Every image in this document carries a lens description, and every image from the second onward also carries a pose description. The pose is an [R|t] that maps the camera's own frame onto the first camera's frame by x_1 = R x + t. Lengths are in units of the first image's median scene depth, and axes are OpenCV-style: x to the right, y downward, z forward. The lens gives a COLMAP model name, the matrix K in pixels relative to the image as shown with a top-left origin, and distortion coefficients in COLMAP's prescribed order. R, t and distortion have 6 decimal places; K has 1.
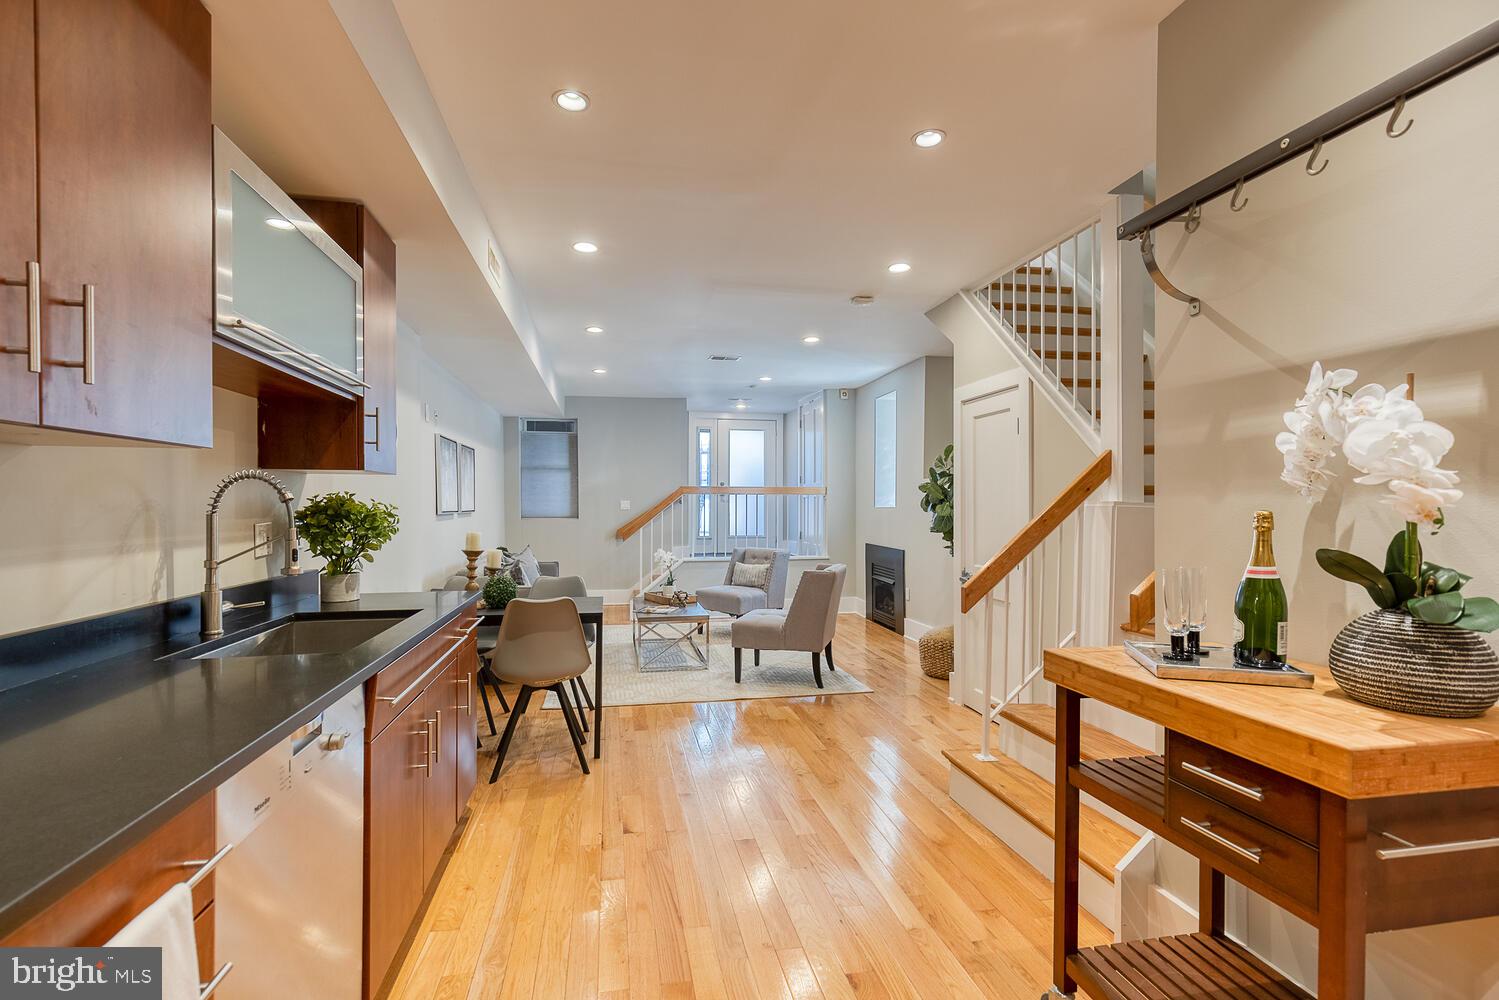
lens RADIAL K [[723.7, 0, 759.3], [0, 723.7, 506.5], [0, 0, 1]] dist [-0.000609, 0.002505]
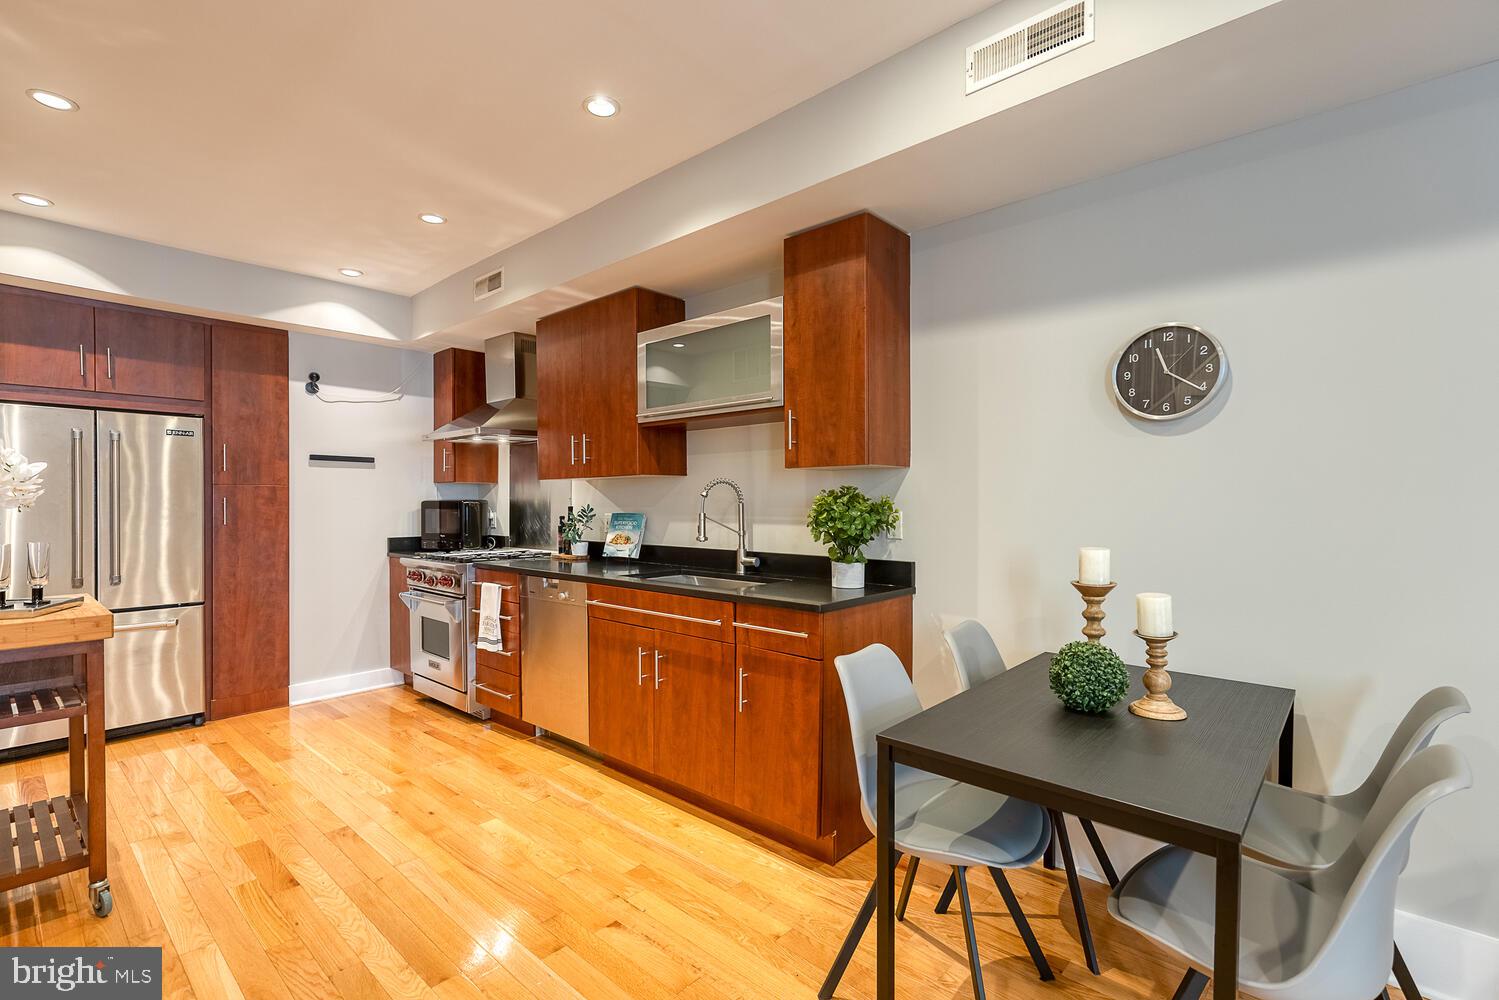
lens RADIAL K [[673.8, 0, 753.3], [0, 673.8, 503.5], [0, 0, 1]] dist [0.008289, -0.001117]
pose [[-0.788442, 0.003422, -0.615100, 0.167367], [-0.000158, 0.999983, 0.005766, -0.000049], [0.615109, 0.004643, -0.788428, 1.920935]]
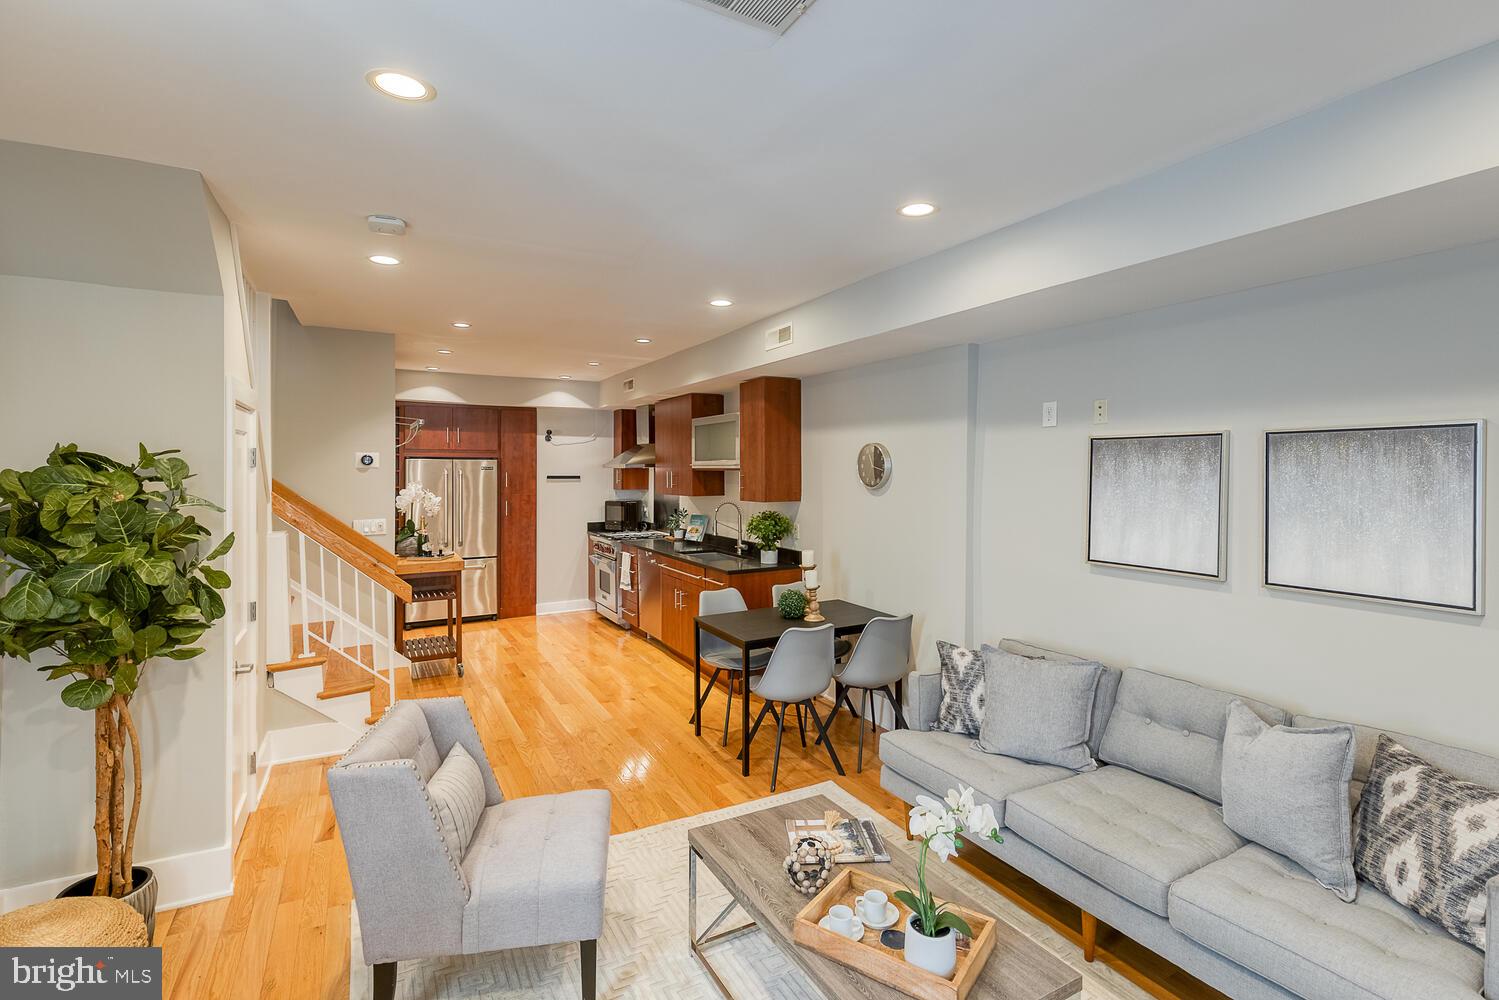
lens RADIAL K [[723.7, 0, 785.4], [0, 723.7, 457.7], [0, 0, 1]] dist [-0.000609, 0.002505]
pose [[-0.940684, -0.001794, -0.339280, 0.093087], [0.000119, 0.999984, -0.005619, -0.182209], [0.339284, -0.005326, -0.940669, 3.361874]]
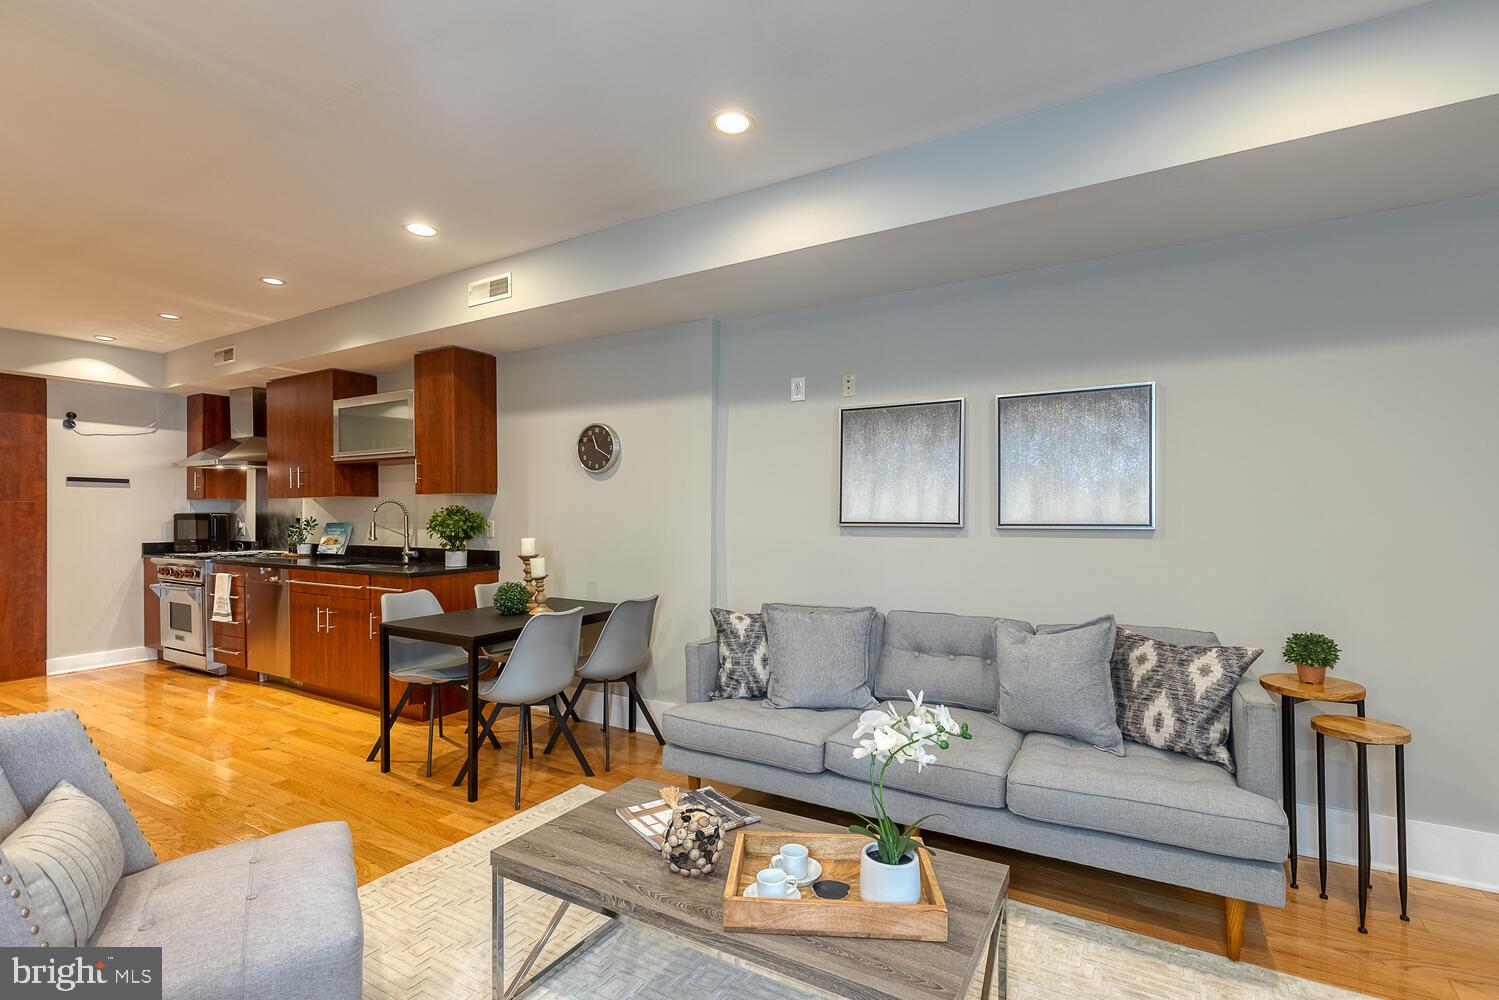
lens RADIAL K [[673.8, 0, 763.1], [0, 673.8, 514.7], [0, 0, 1]] dist [0.008289, -0.001117]
pose [[-0.640386, 0.001064, -0.768053, 0.241882], [-0.002072, 0.999993, 0.003112, -0.004927], [0.768051, 0.003585, -0.640379, 2.995043]]
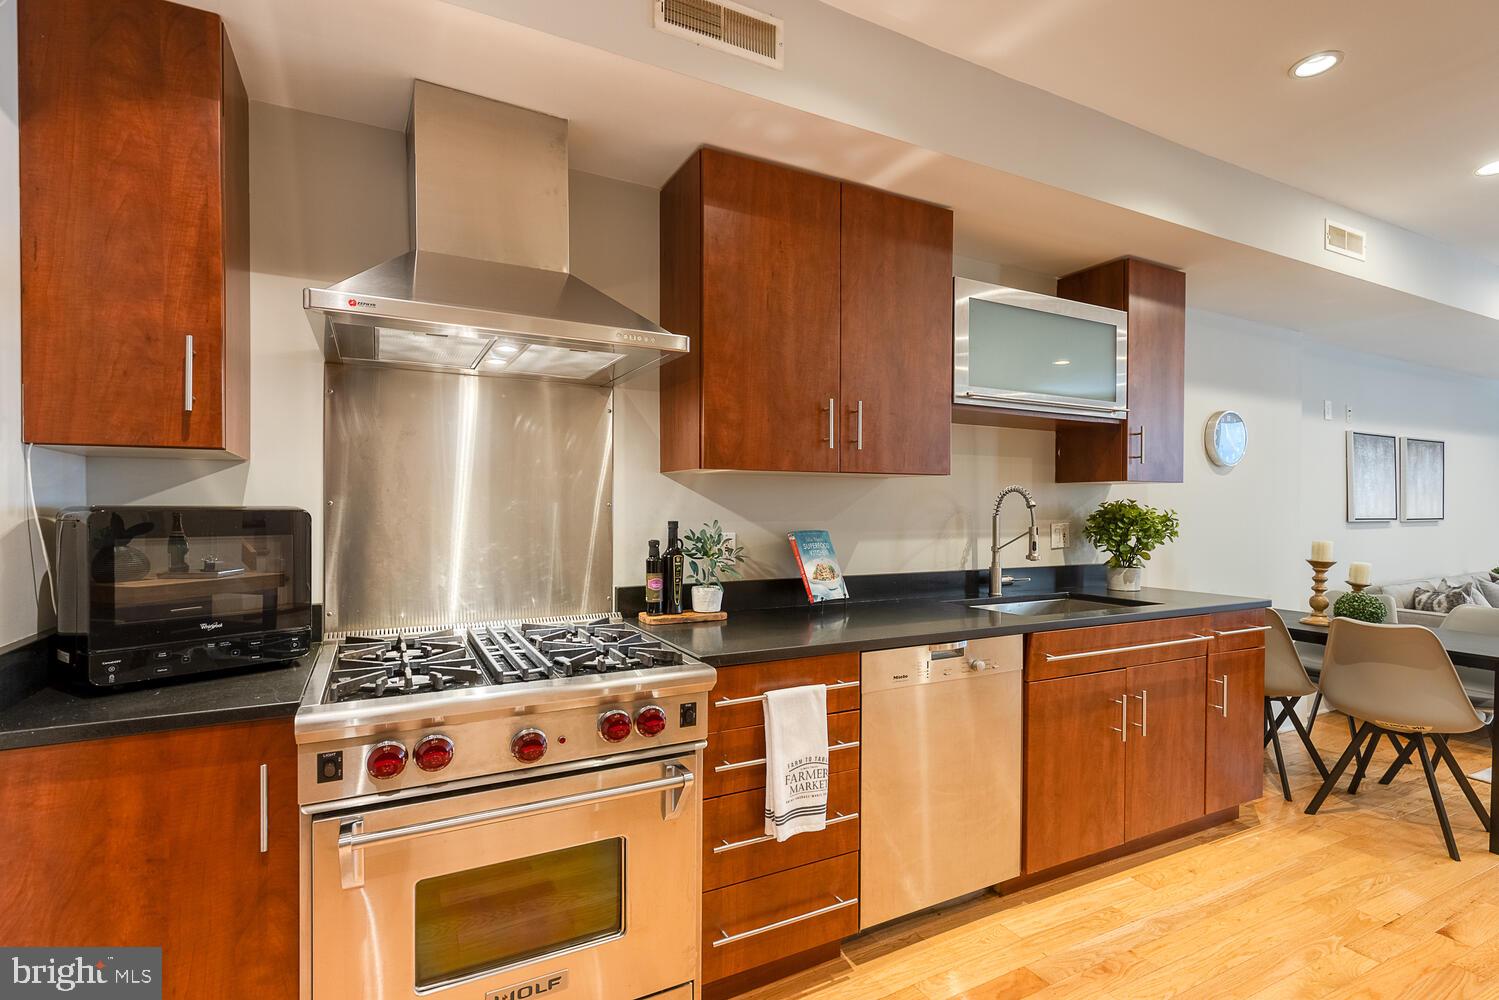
lens RADIAL K [[673.8, 0, 710.0], [0, 673.8, 509.3], [0, 0, 1]] dist [0.008289, -0.001117]
pose [[0.262863, 0.005155, -0.964819, 0.364580], [-0.008294, 0.999961, 0.003083, -0.001643], [0.964797, 0.007192, 0.262896, 0.050726]]
